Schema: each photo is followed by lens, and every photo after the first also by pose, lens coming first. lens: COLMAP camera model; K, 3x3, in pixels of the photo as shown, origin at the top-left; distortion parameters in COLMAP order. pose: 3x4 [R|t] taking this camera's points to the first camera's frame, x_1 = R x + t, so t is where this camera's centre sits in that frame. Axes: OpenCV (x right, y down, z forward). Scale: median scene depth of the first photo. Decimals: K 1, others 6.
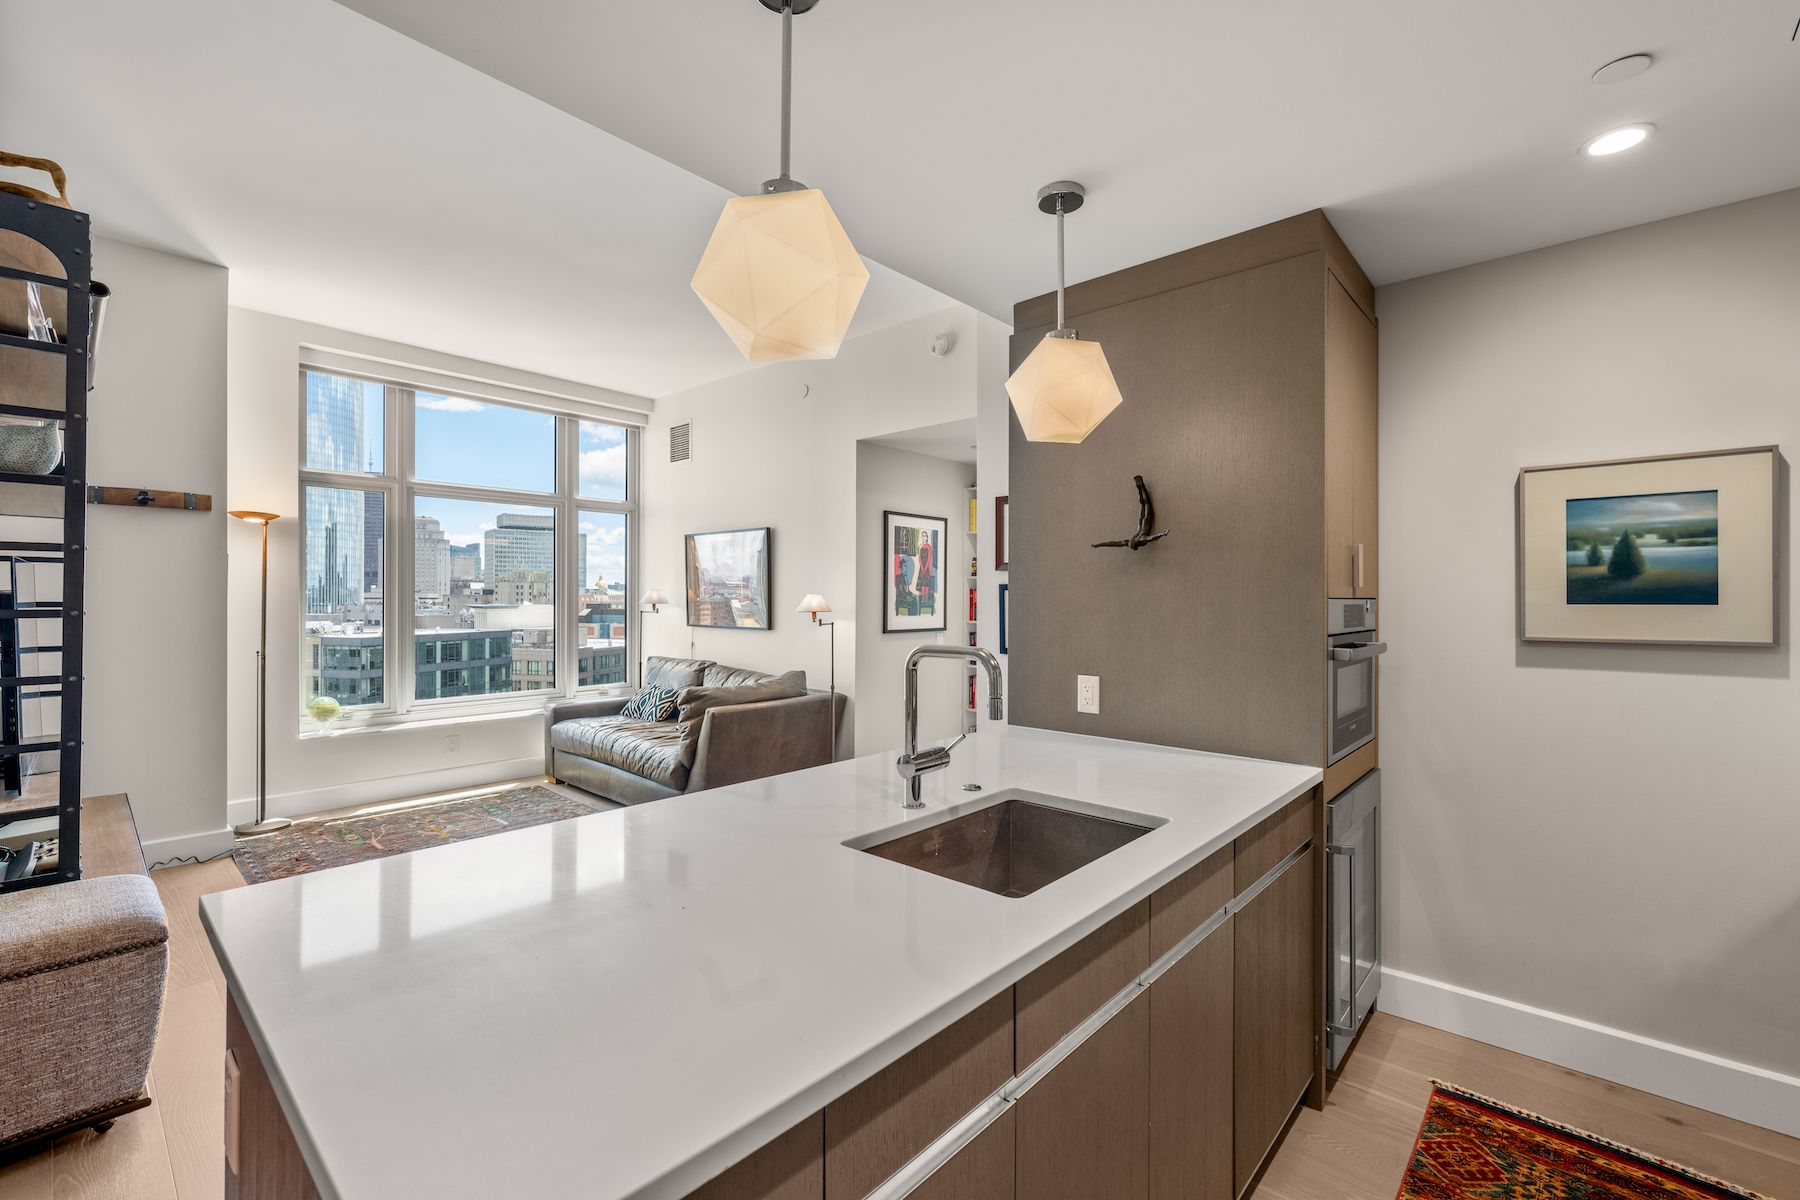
lens RADIAL K [[761.7, 0, 905.8], [0, 761.7, 597.3], [0, 0, 1]] dist [-0.002588, 0.000055]
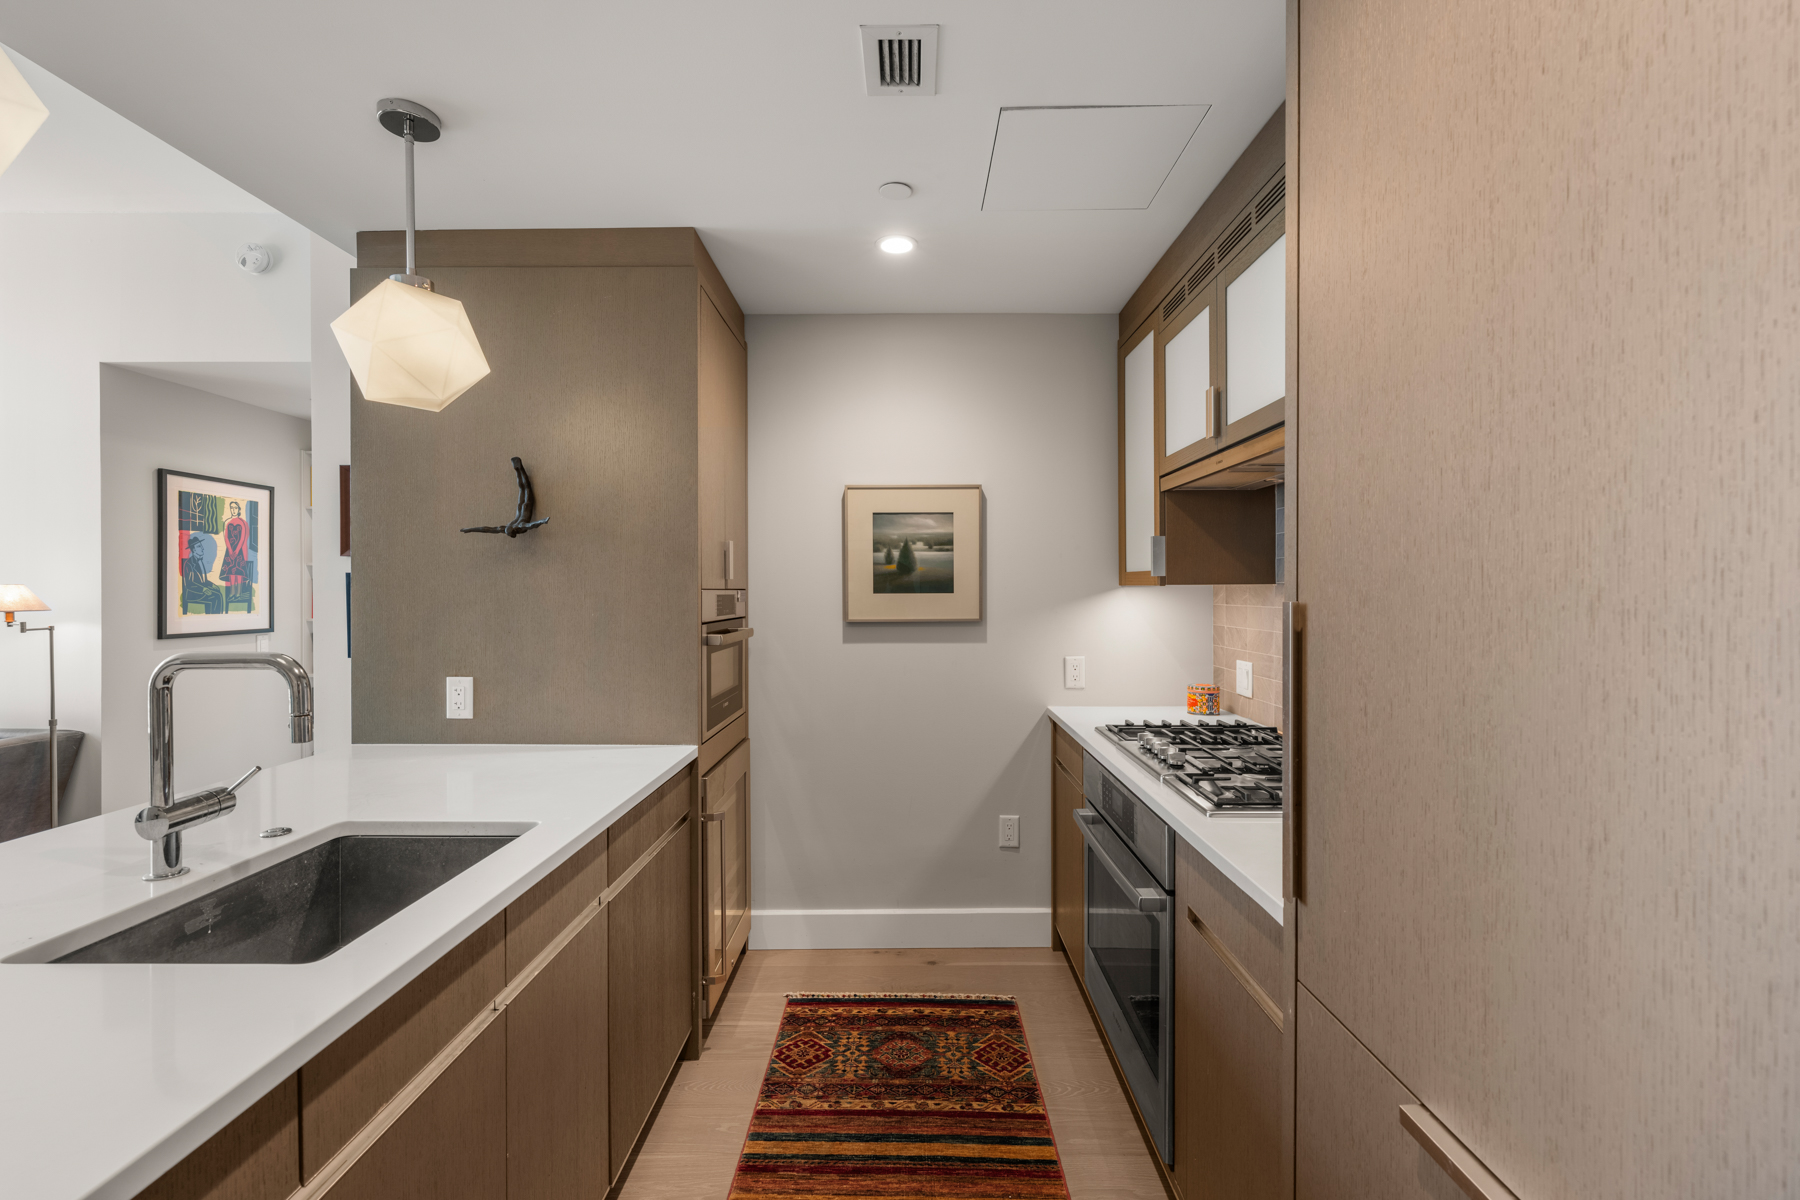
lens RADIAL K [[762.9, 0, 901.4], [0, 762.9, 595.4], [0, 0, 1]] dist [-0.000418, -0.000061]
pose [[0.747711, -0.007451, 0.663982, 0.034438], [0.001724, 0.999955, 0.009279, 0.000517], [-0.664022, -0.005794, 0.747691, -0.006161]]
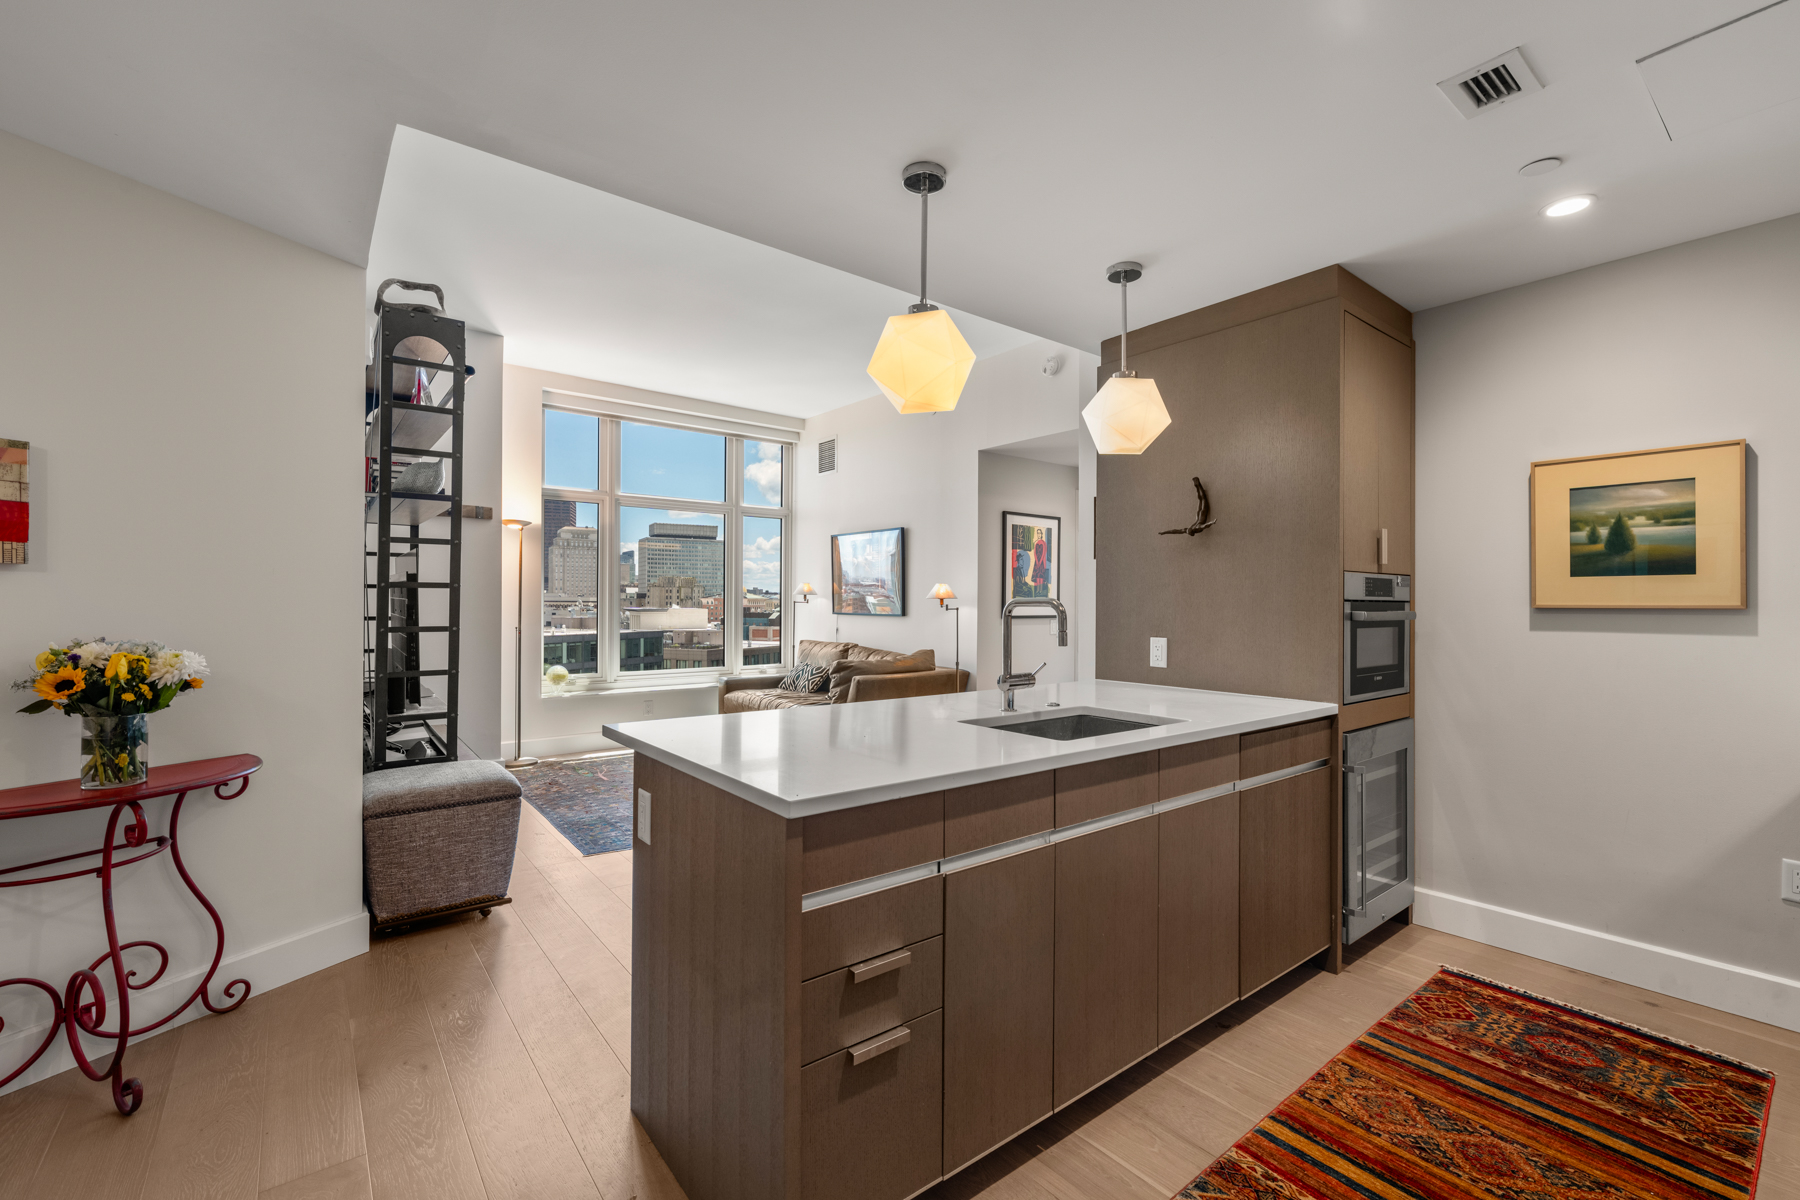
lens RADIAL K [[762.8, 0, 905.7], [0, 762.8, 600.2], [0, 0, 1]] dist [-0.003690, -0.000120]
pose [[0.985967, 0.002062, -0.166929, 0.038097], [-0.002407, 0.999995, -0.001866, 0.043931], [0.166925, 0.002242, 0.985967, -0.300995]]
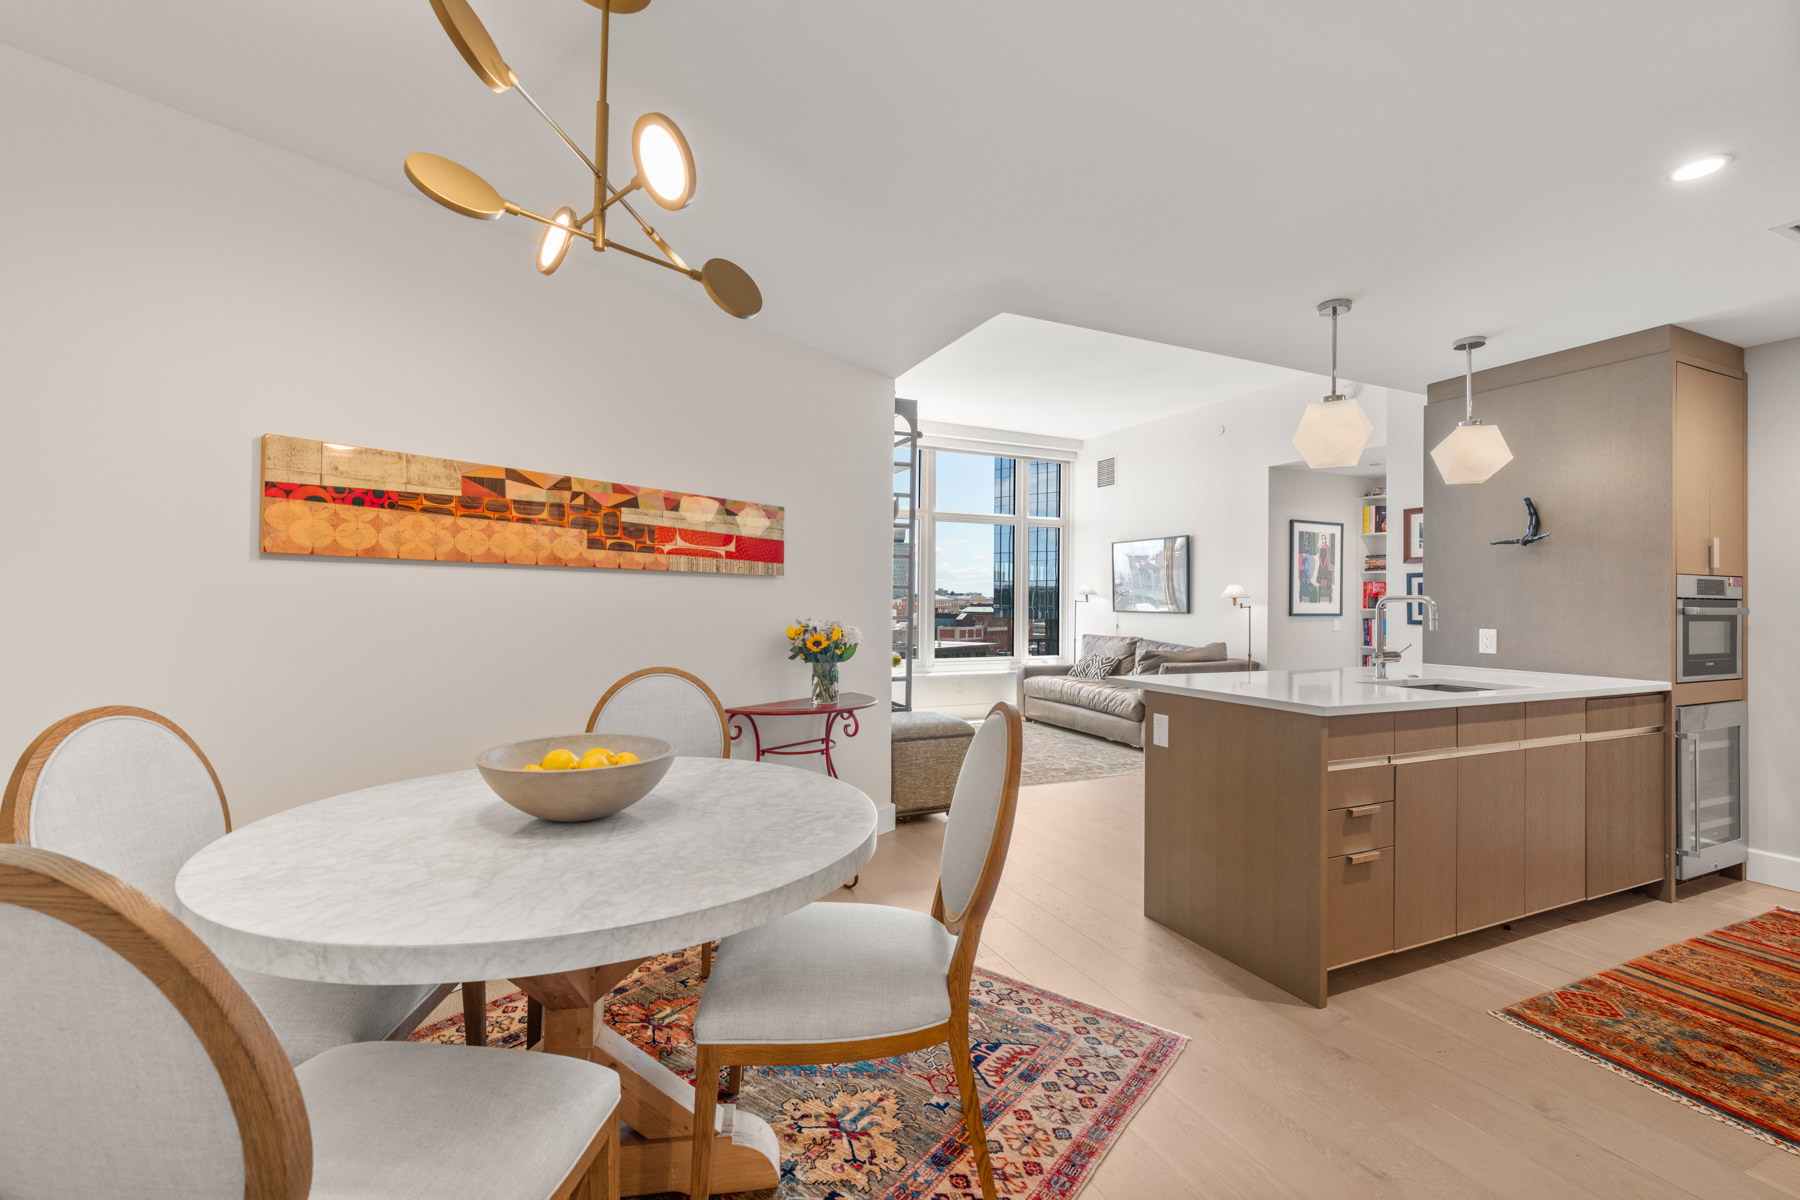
lens RADIAL K [[766.5, 0, 904.5], [0, 766.5, 597.5], [0, 0, 1]] dist [-0.001835, 0.000219]
pose [[0.917335, 0.002124, -0.398111, -0.217320], [-0.004807, 0.999972, -0.005742, 0.053363], [0.398088, 0.007181, 0.917319, -0.855901]]
